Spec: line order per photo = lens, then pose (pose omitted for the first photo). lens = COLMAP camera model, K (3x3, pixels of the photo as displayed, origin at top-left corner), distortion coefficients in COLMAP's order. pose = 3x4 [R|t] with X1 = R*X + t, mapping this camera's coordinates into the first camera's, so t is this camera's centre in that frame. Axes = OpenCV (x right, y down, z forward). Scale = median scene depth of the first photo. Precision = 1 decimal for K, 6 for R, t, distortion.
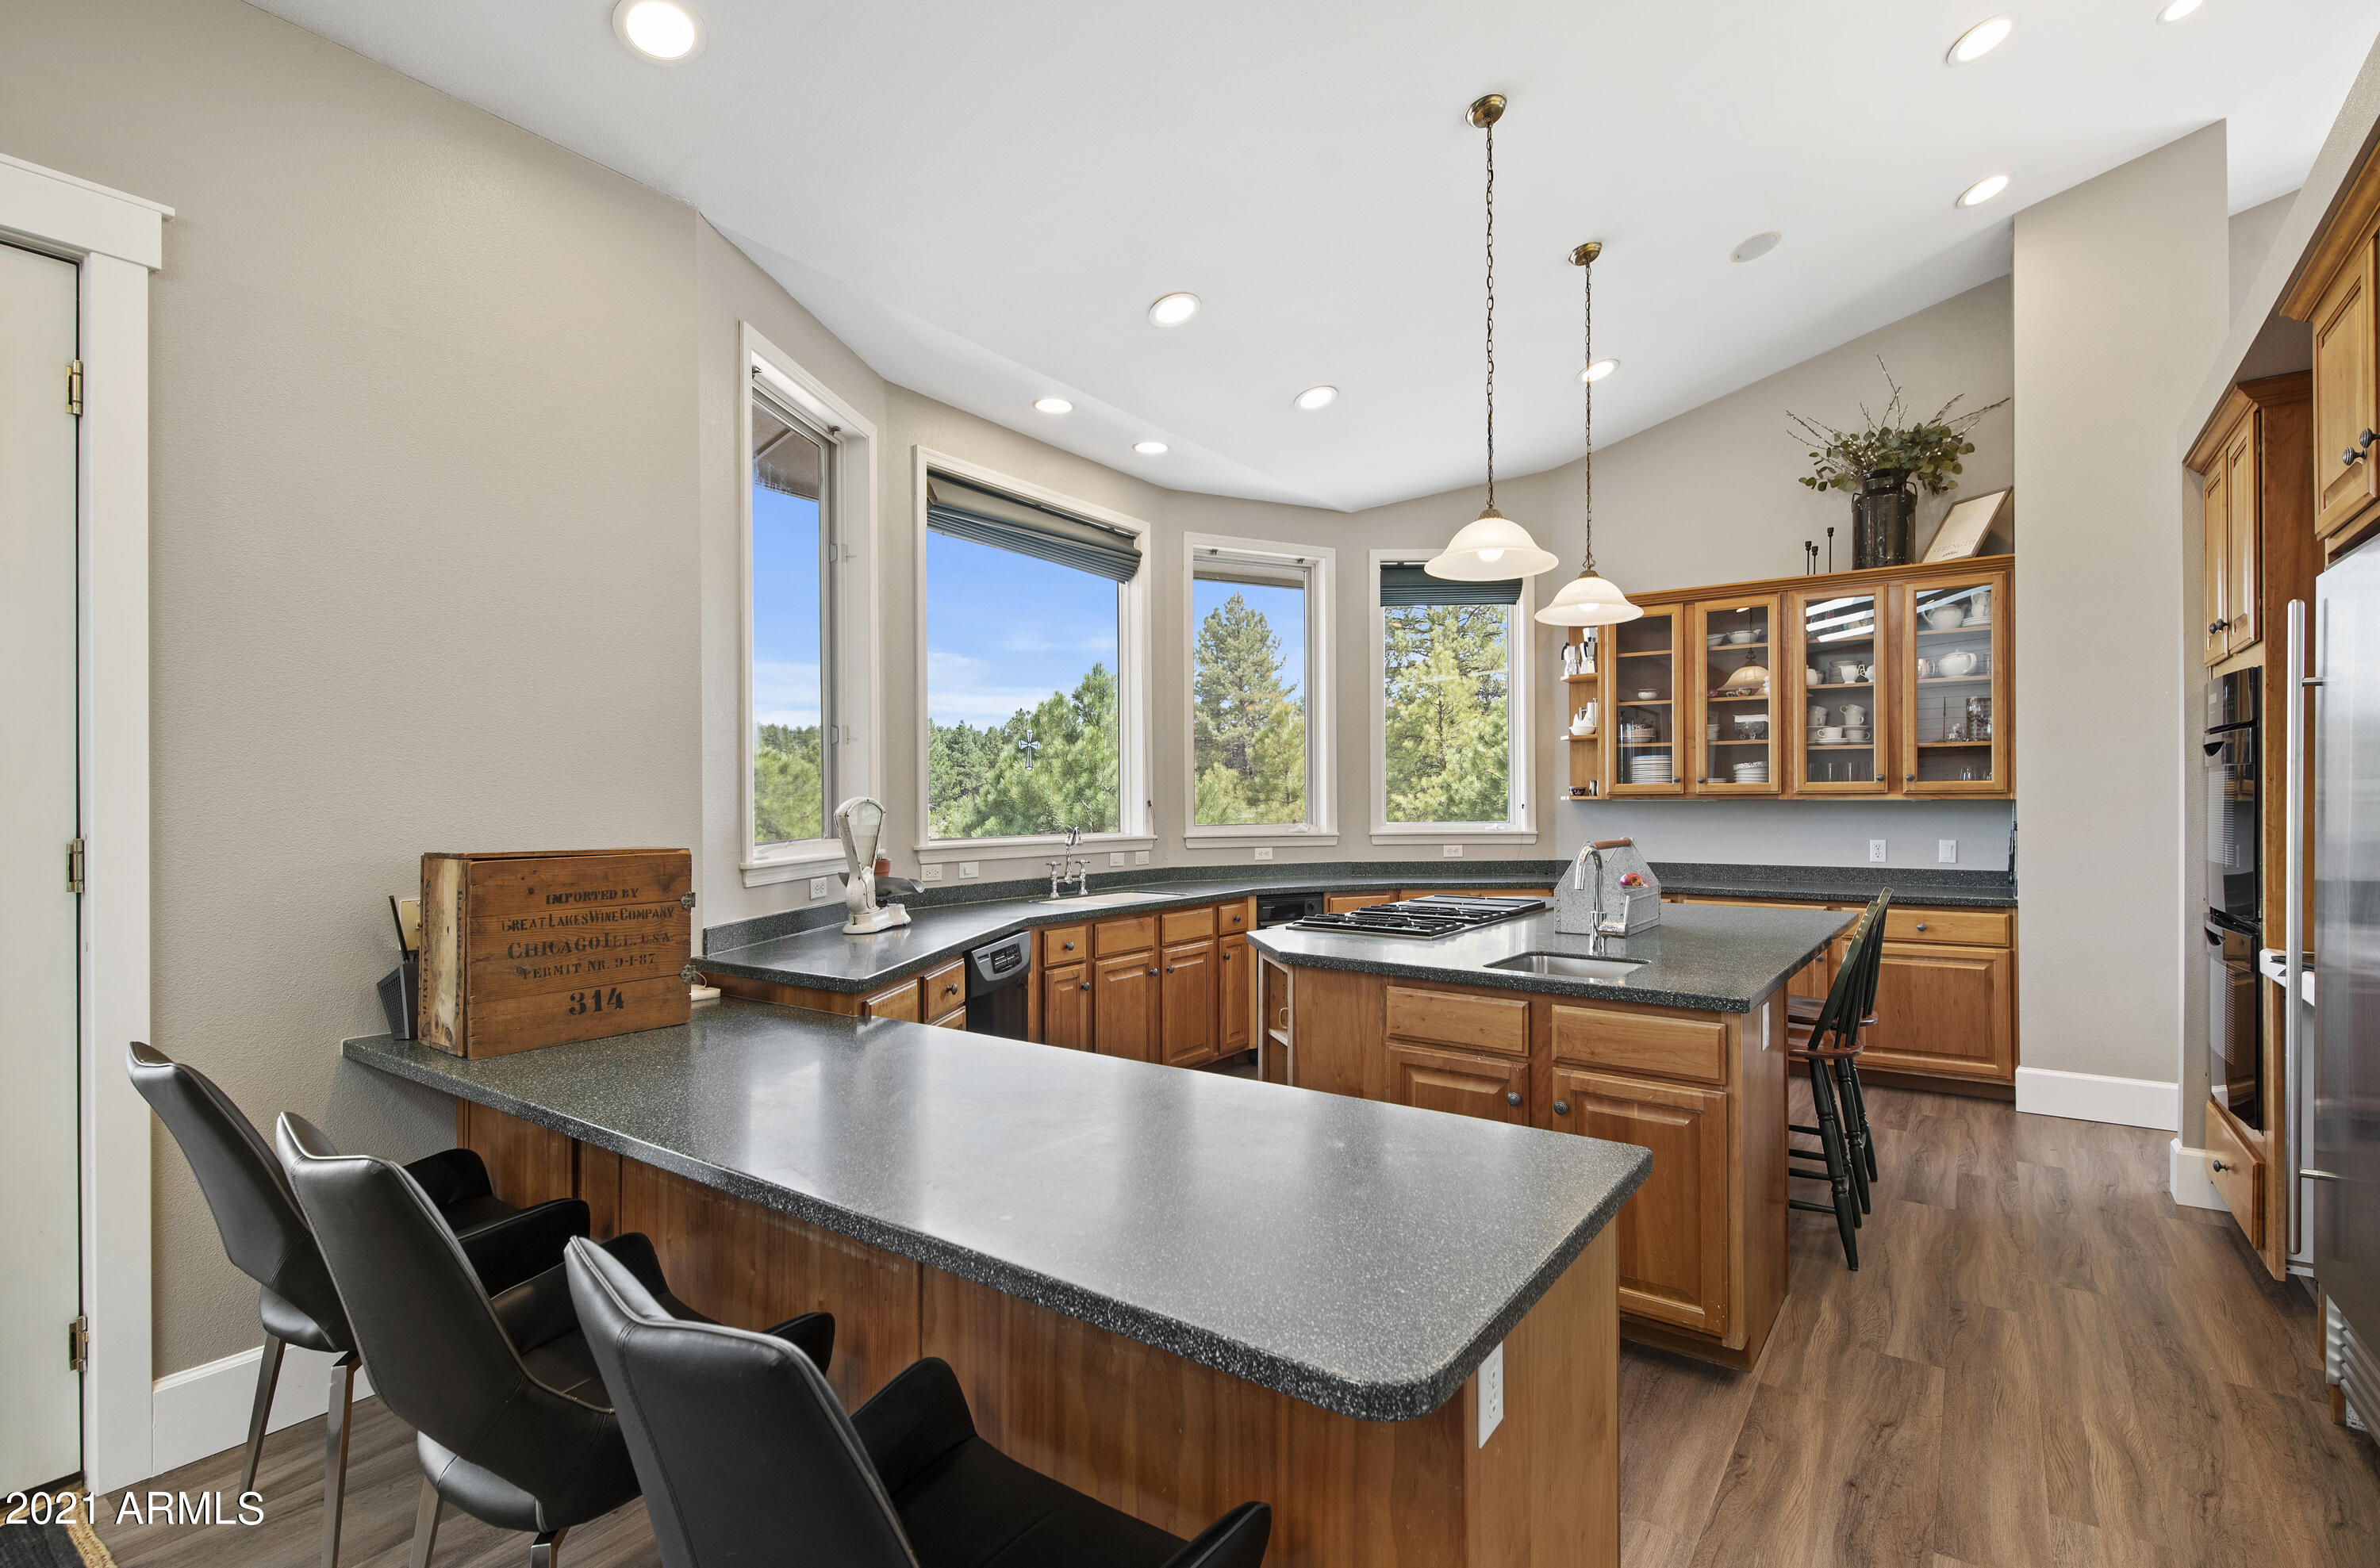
lens RADIAL K [[1139.3, 0, 1190.0], [0, 1139.3, 784.0], [0, 0, 1]] dist [-0.000707, -0.000004]
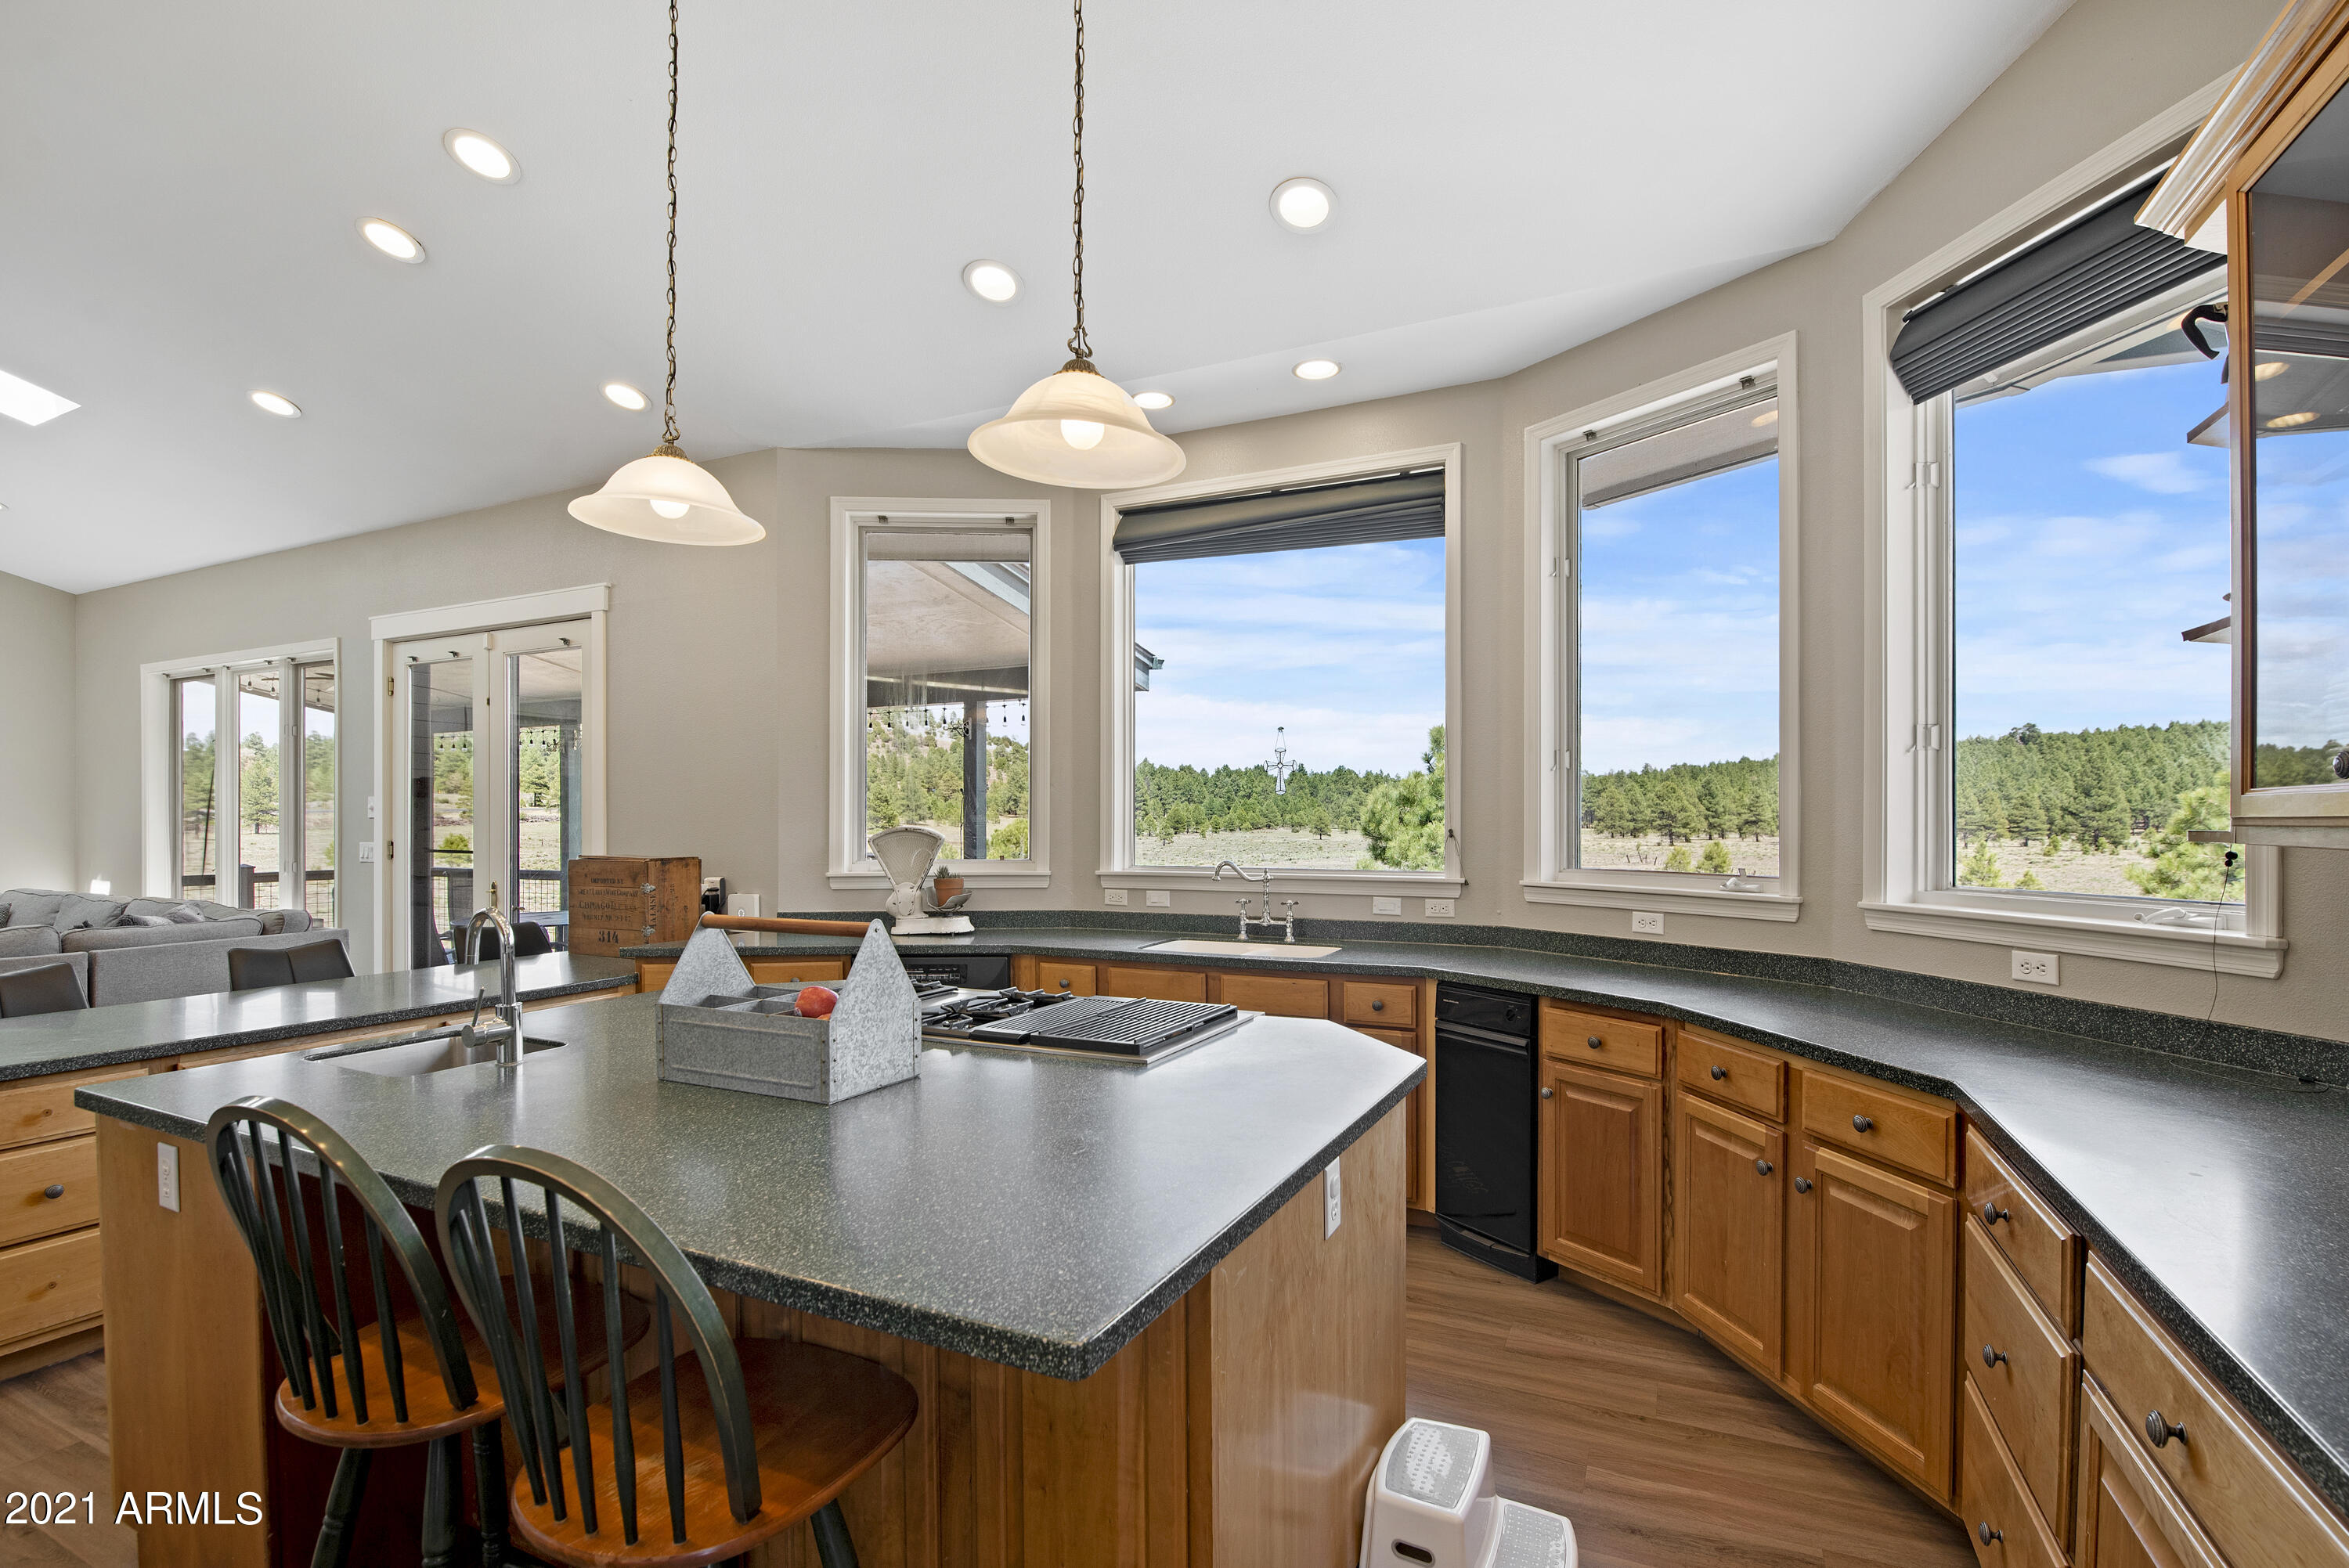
lens RADIAL K [[1045.3, 0, 1185.3], [0, 1045.3, 822.1], [0, 0, 1]] dist [0.016612, -0.000016]
pose [[0.183838, 0.000723, -0.982956, 0.632999], [0.013655, 0.999901, 0.003289, 0.005193], [0.982862, -0.014027, 0.183810, 0.767530]]
